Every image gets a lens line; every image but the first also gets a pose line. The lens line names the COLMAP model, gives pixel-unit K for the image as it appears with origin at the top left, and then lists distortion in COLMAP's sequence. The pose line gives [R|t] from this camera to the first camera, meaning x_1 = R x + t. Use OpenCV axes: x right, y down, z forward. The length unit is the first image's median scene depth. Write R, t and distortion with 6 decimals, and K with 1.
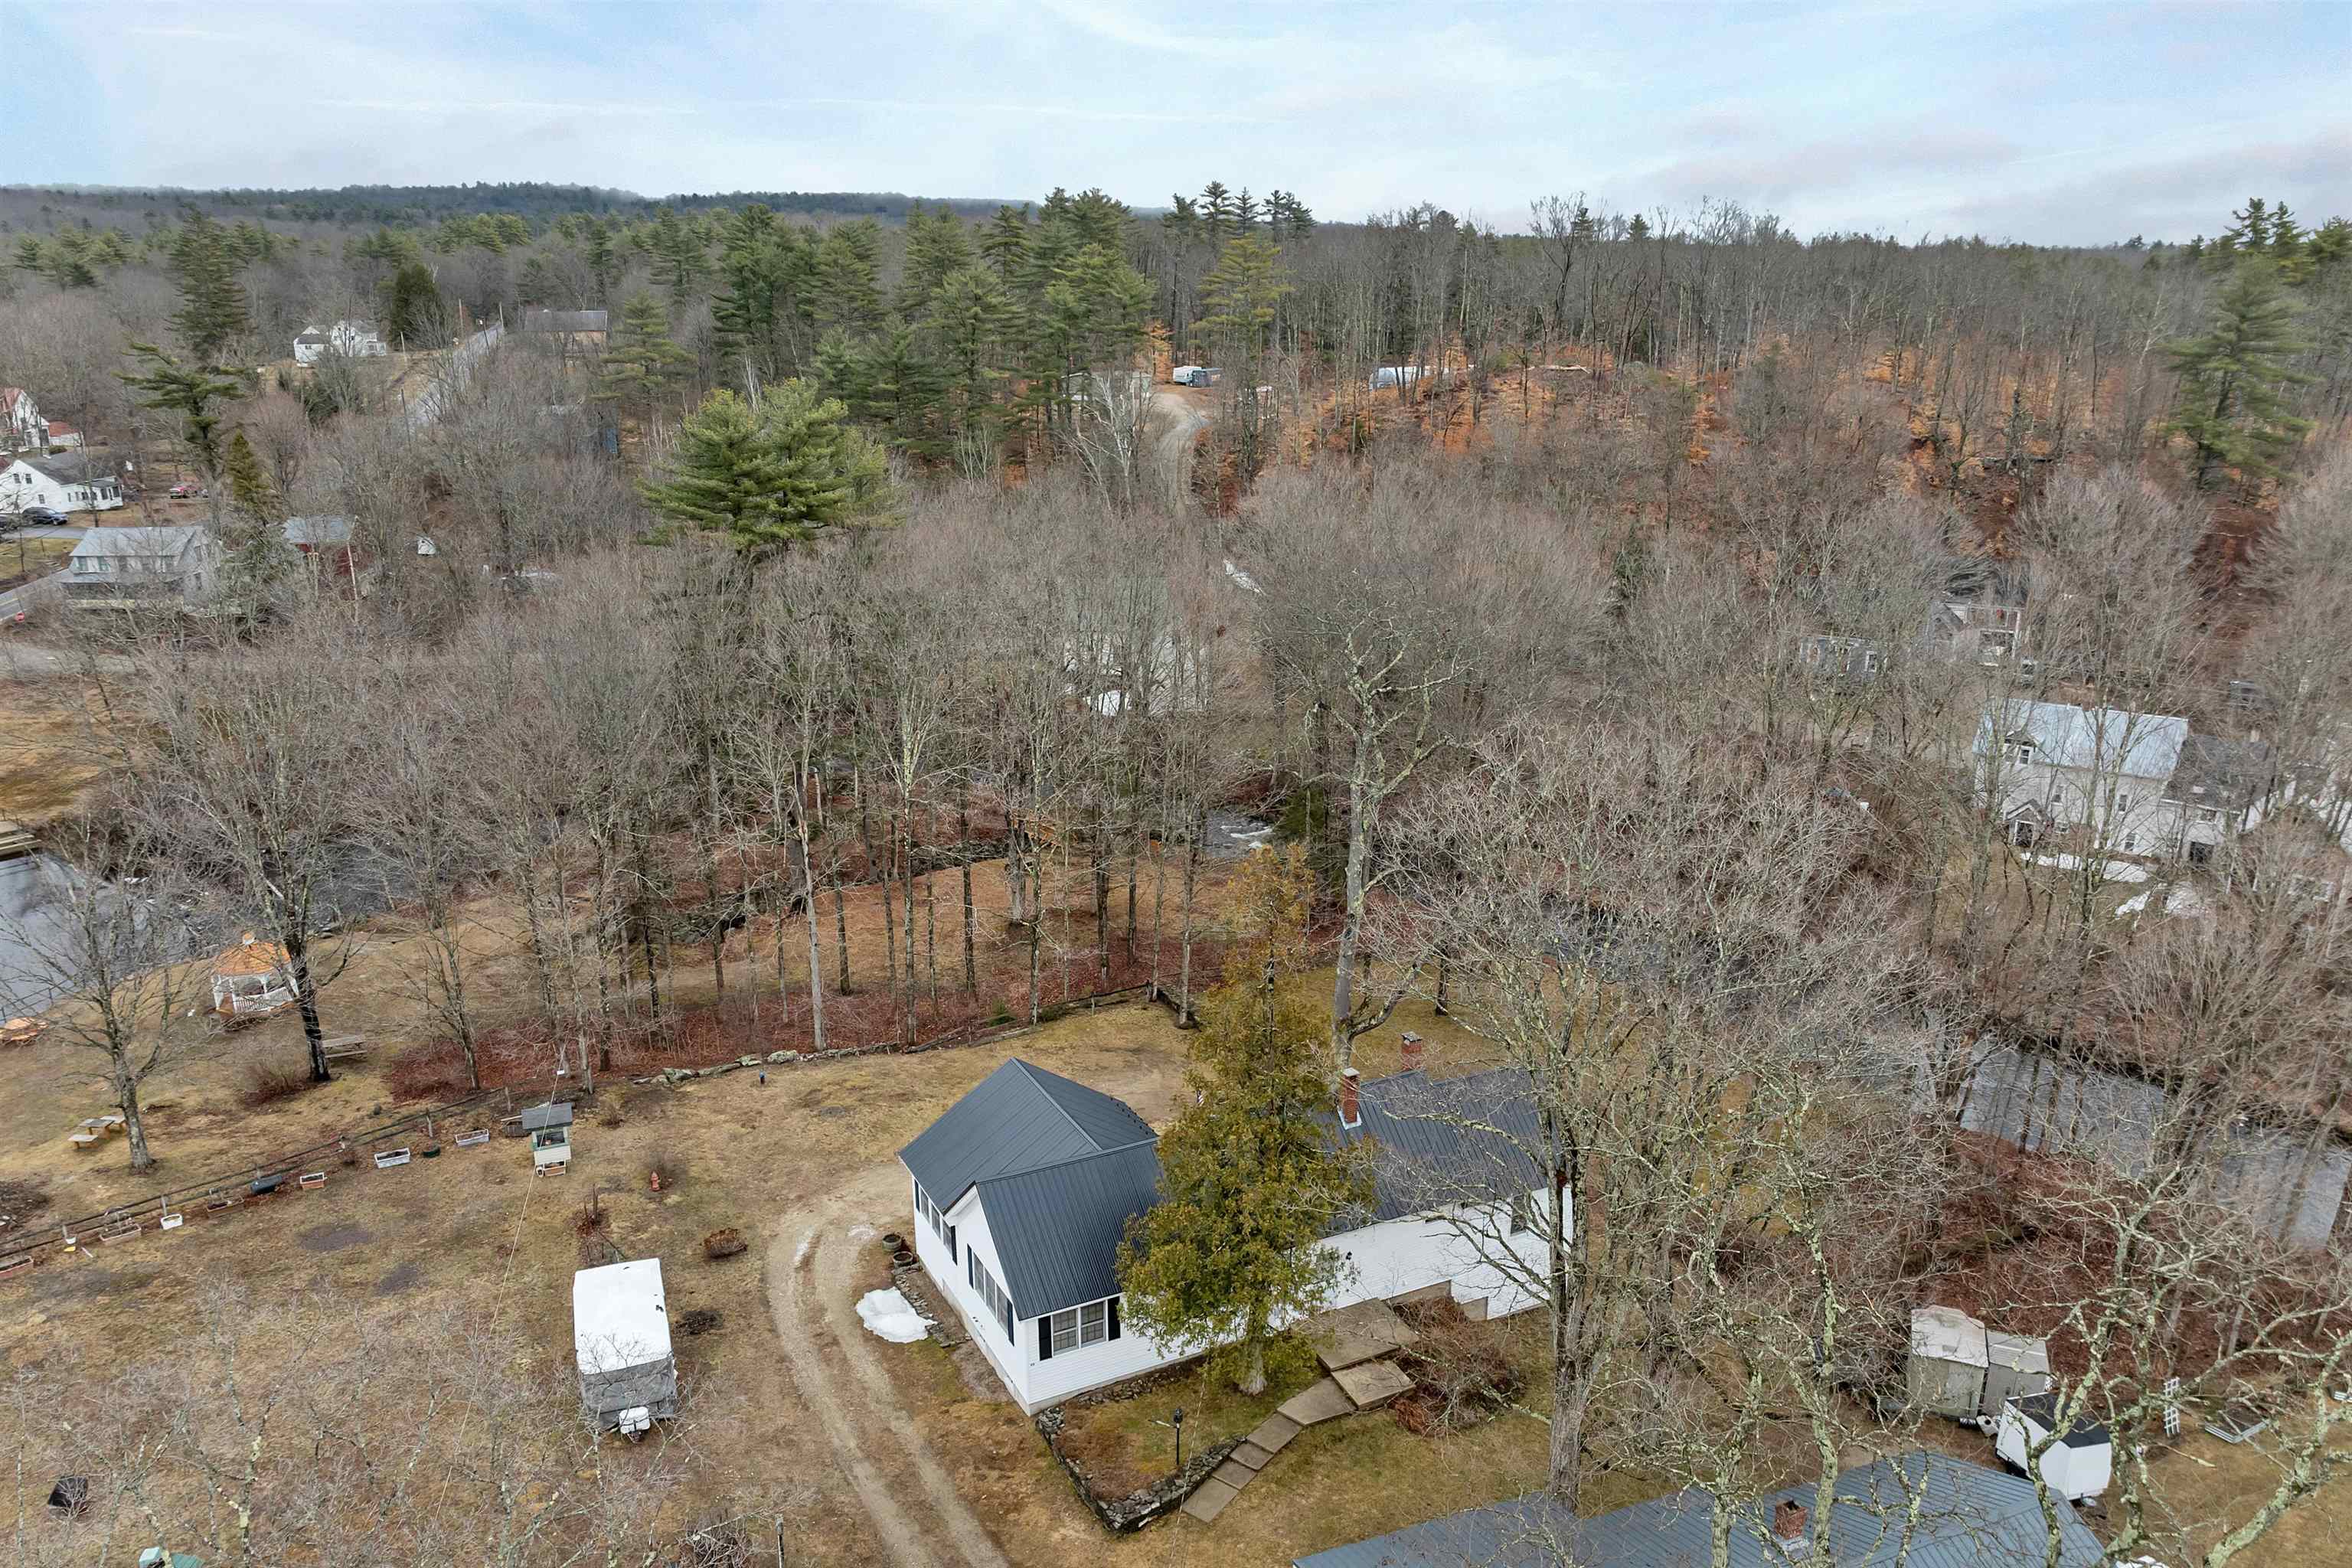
lens RADIAL K [[1696.7, 0, 1181.1], [0, 1696.7, 789.8], [0, 0, 1]] dist [-0.040552, 0.002493]
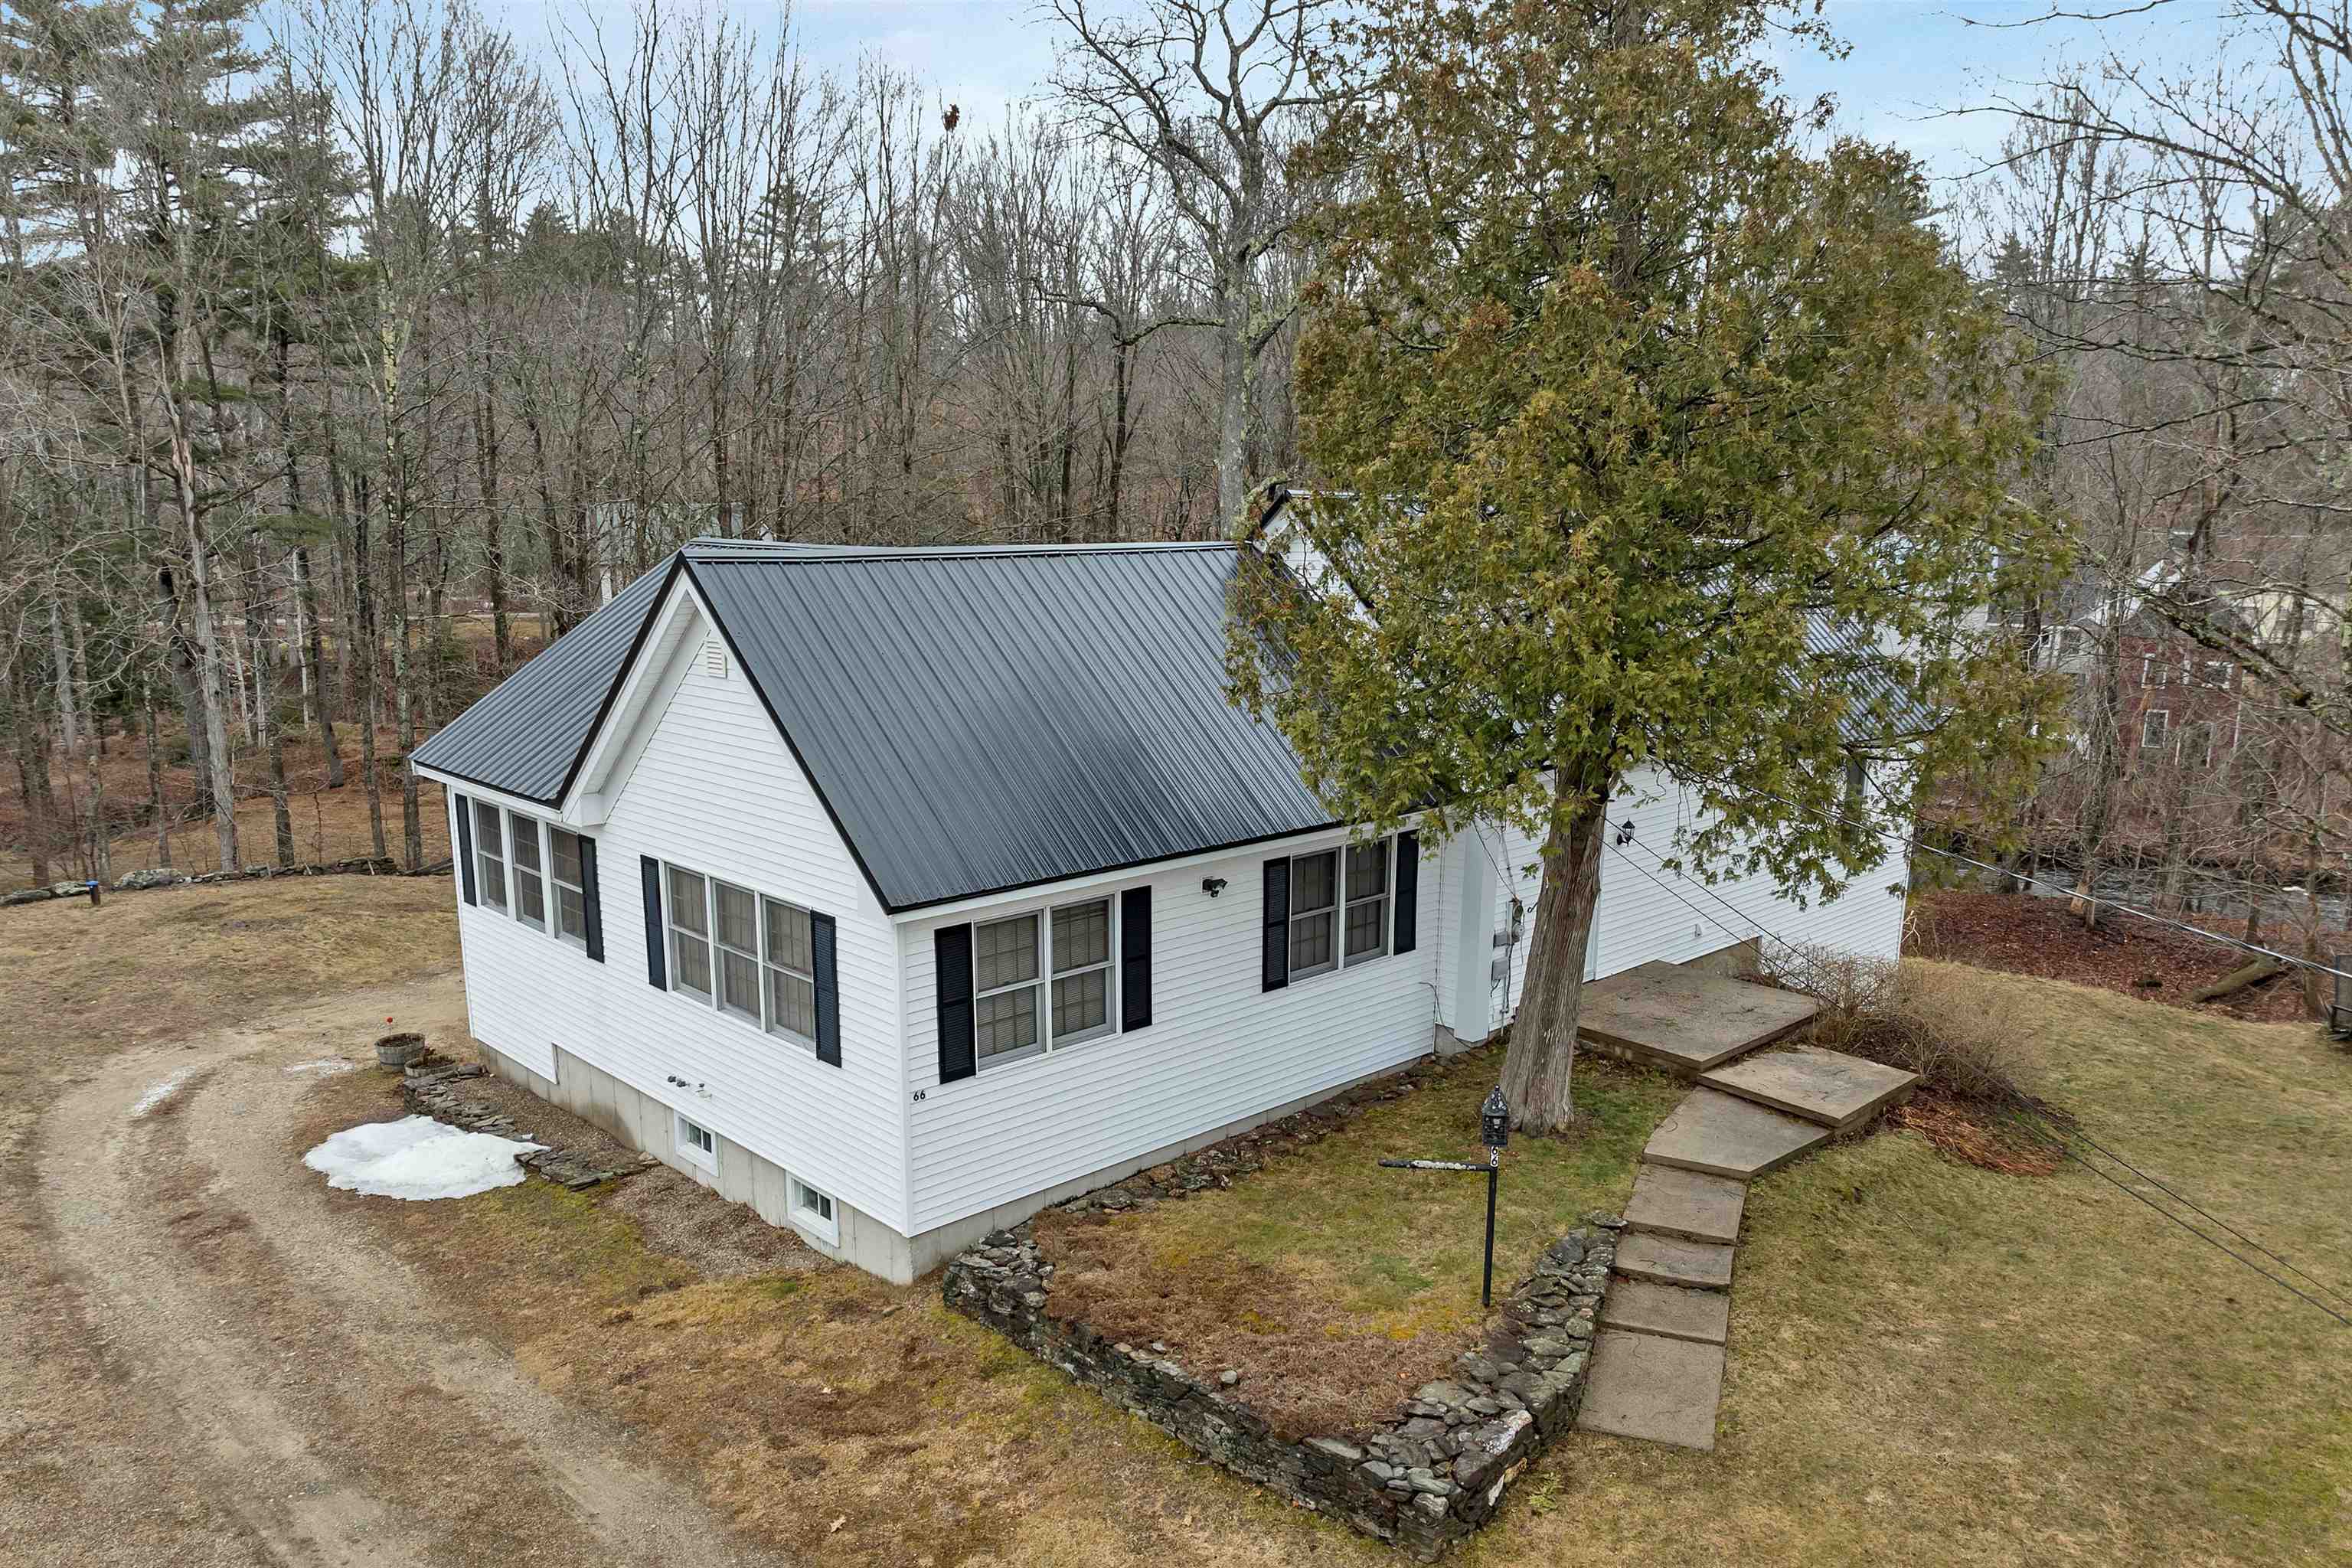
lens RADIAL K [[1696.7, 0, 1175.6], [0, 1696.7, 841.5], [0, 0, 1]] dist [-0.040552, 0.002493]
pose [[0.958437, -0.056098, 0.279735, -0.115747], [0.078109, 0.994612, -0.068158, 0.290772], [-0.274404, 0.087175, 0.957655, 0.627870]]
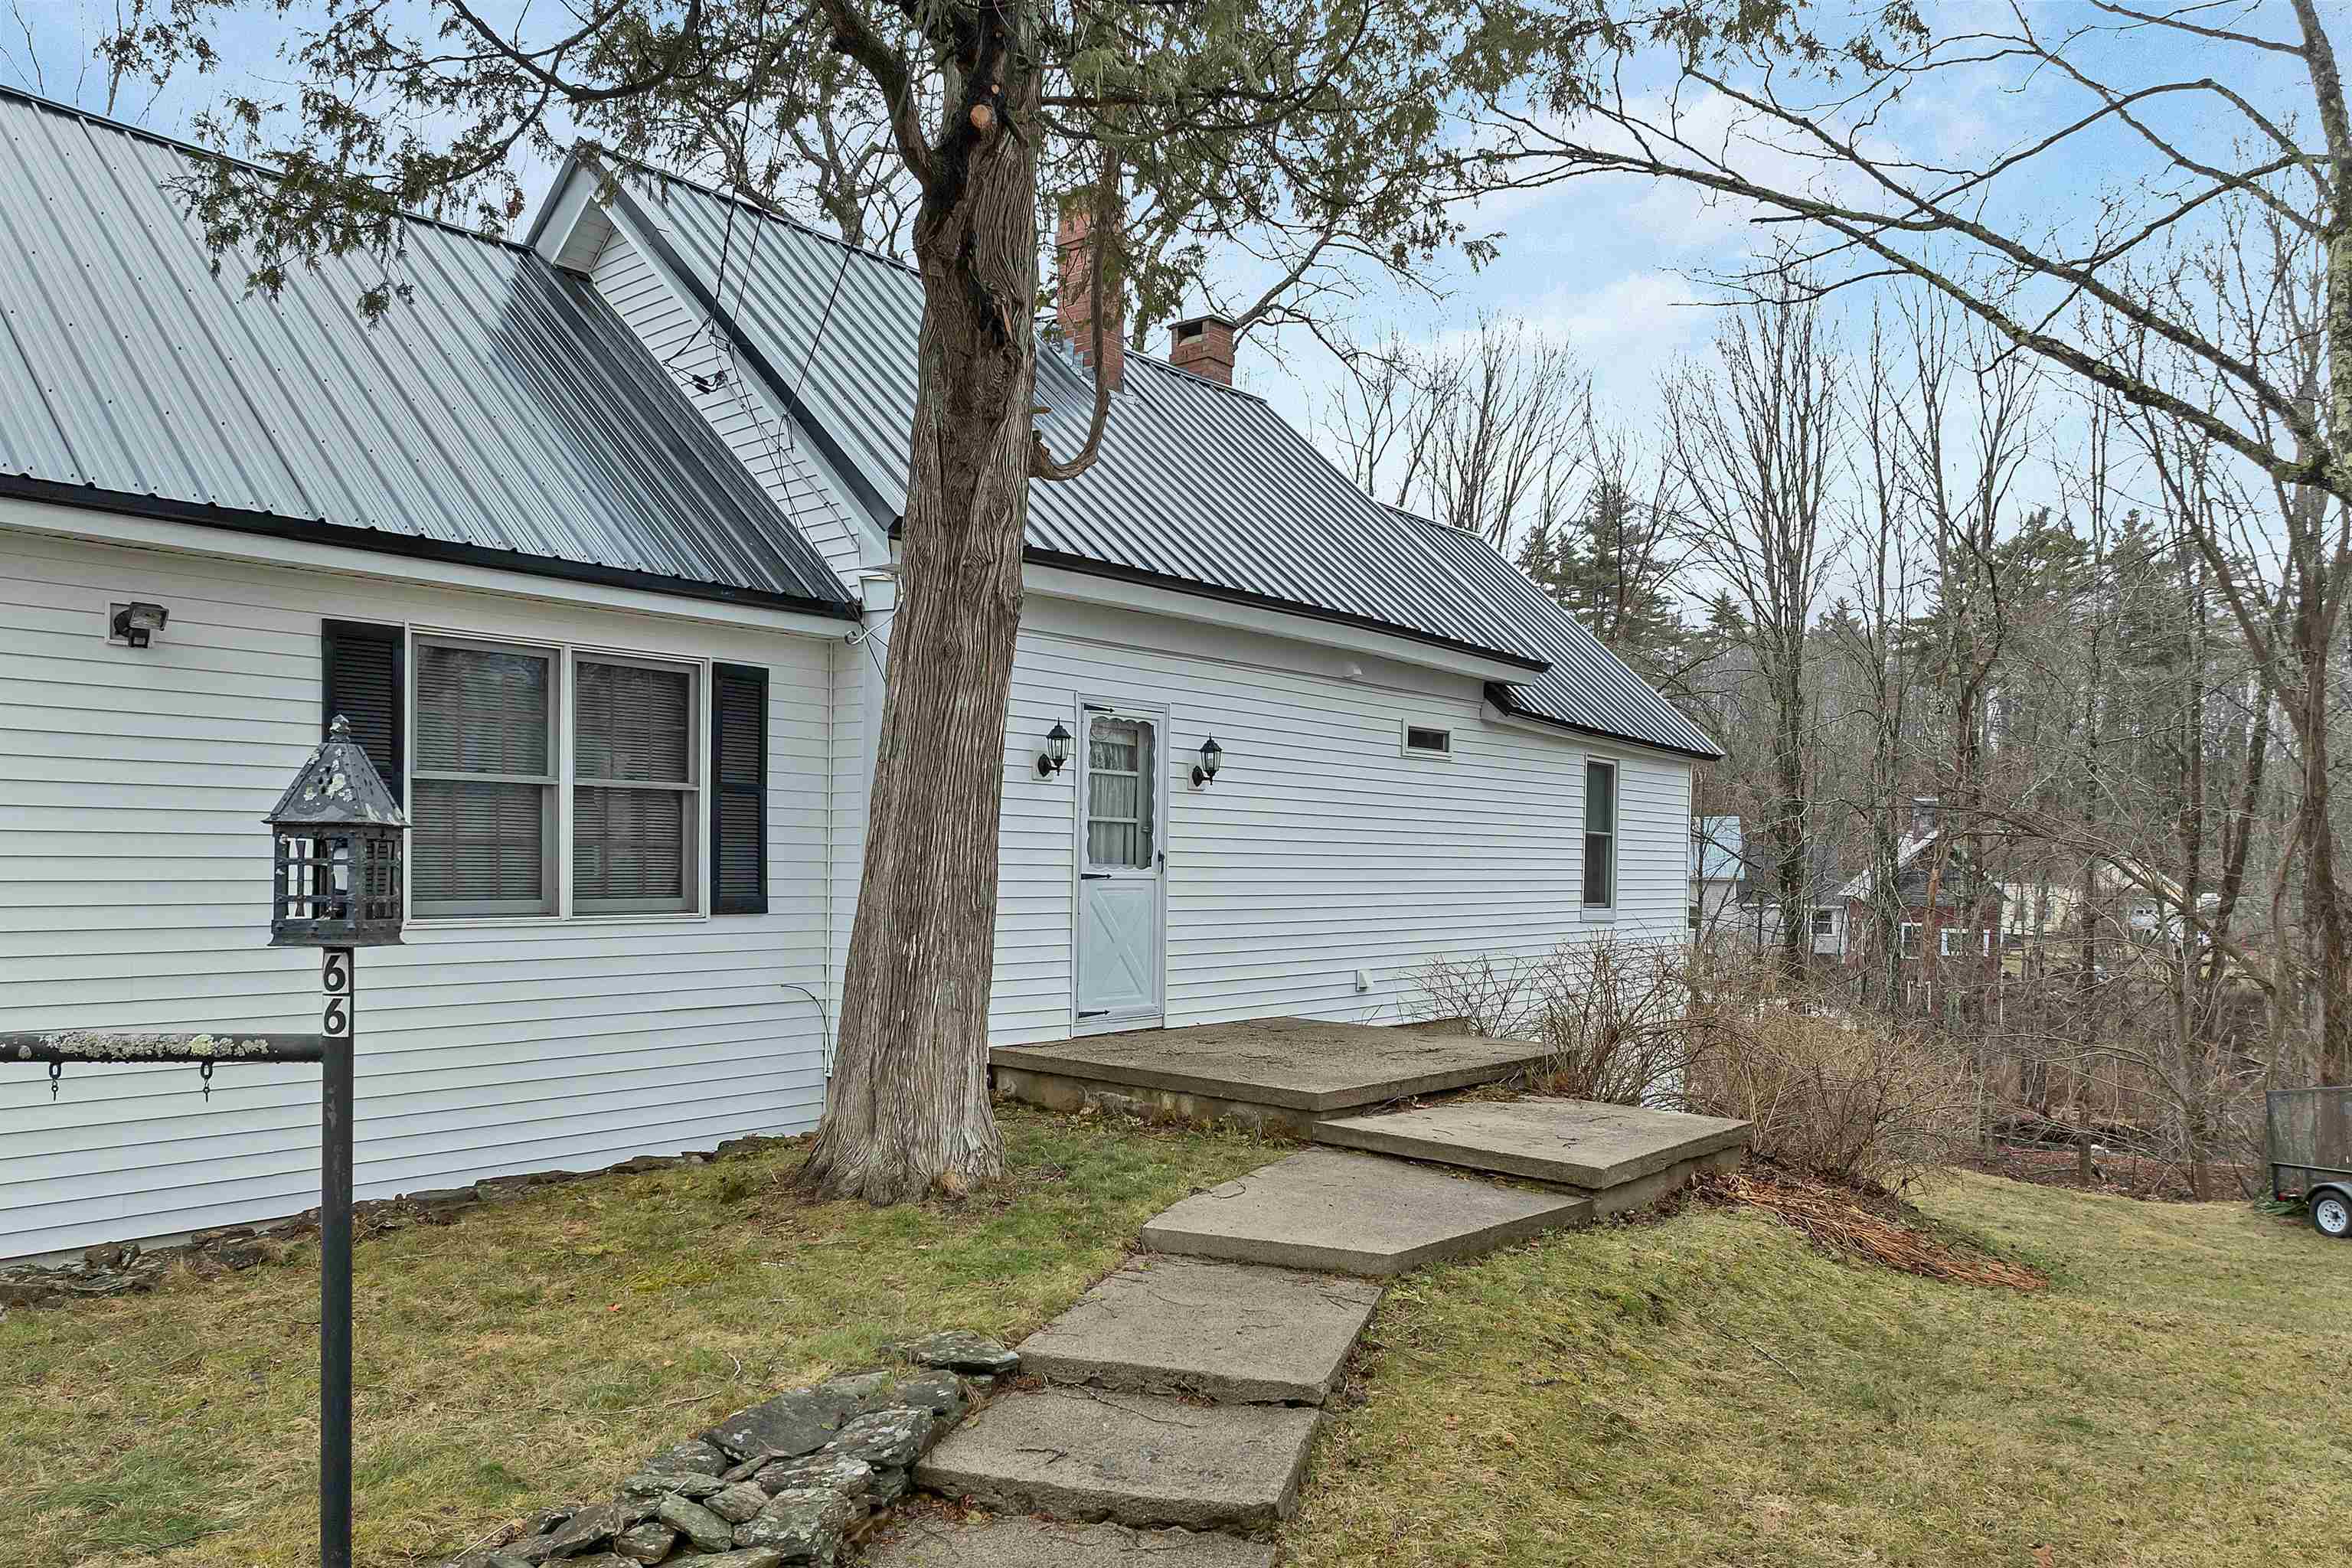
lens RADIAL K [[1696.7, 0, 1165.6], [0, 1696.7, 783.2], [0, 0, 1]] dist [-0.040552, 0.002493]
pose [[0.915156, 0.018531, 0.402673, 0.000616], [0.112329, 0.947650, -0.298902, 0.339906], [-0.387132, 0.318774, 0.865166, 0.785755]]
